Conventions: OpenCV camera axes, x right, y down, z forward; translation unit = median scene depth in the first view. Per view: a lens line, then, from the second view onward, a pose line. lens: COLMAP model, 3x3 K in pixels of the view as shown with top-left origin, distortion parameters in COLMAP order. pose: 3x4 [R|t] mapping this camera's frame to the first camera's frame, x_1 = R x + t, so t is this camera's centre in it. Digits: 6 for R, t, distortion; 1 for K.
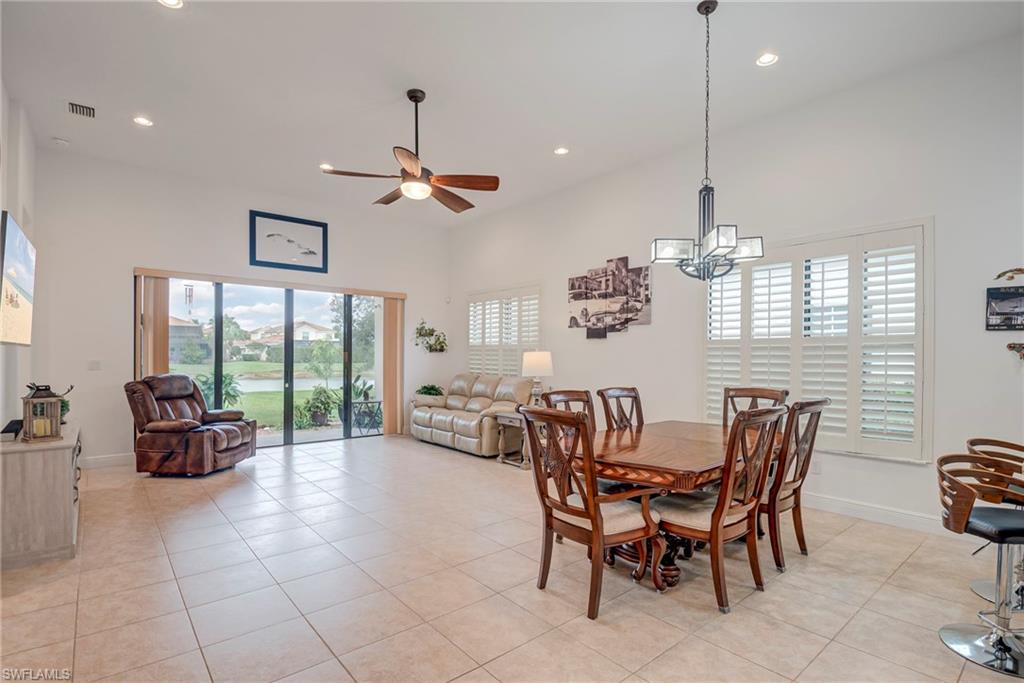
lens RADIAL K [[493.1, 0, 515.9], [0, 493.1, 354.4], [0, 0, 1]] dist [0.016906, -0.021325]
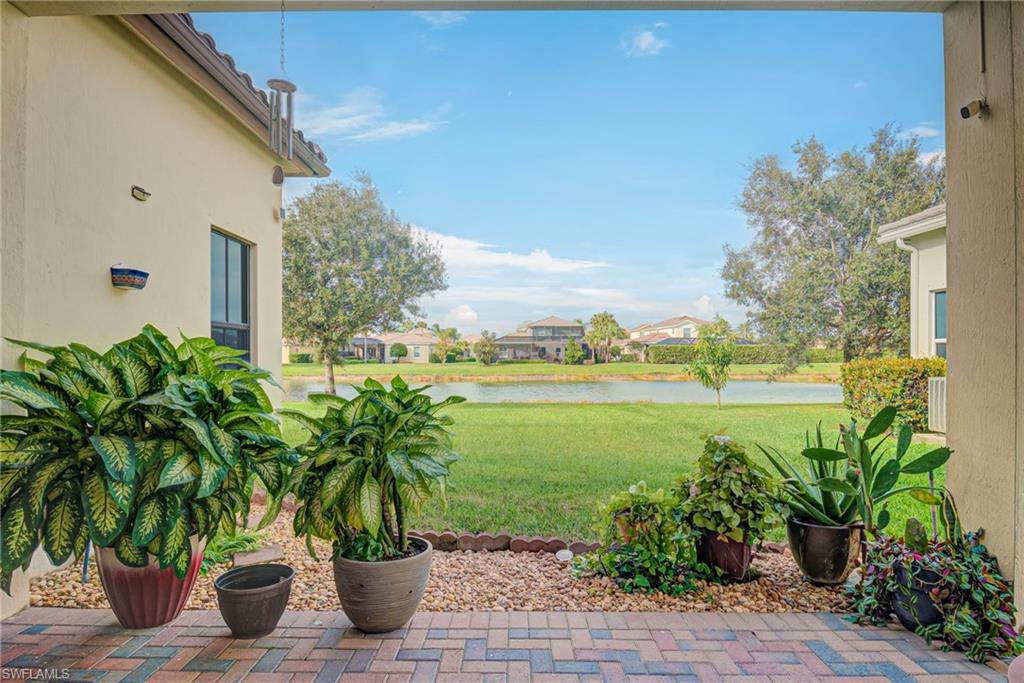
lens RADIAL K [[493.1, 0, 515.9], [0, 493.1, 354.4], [0, 0, 1]] dist [0.016906, -0.021325]
pose [[0.738196, -0.007365, -0.674546, -0.086102], [0.004209, 0.999971, -0.006312, 0.005007], [0.674573, 0.001820, 0.738206, 0.208550]]
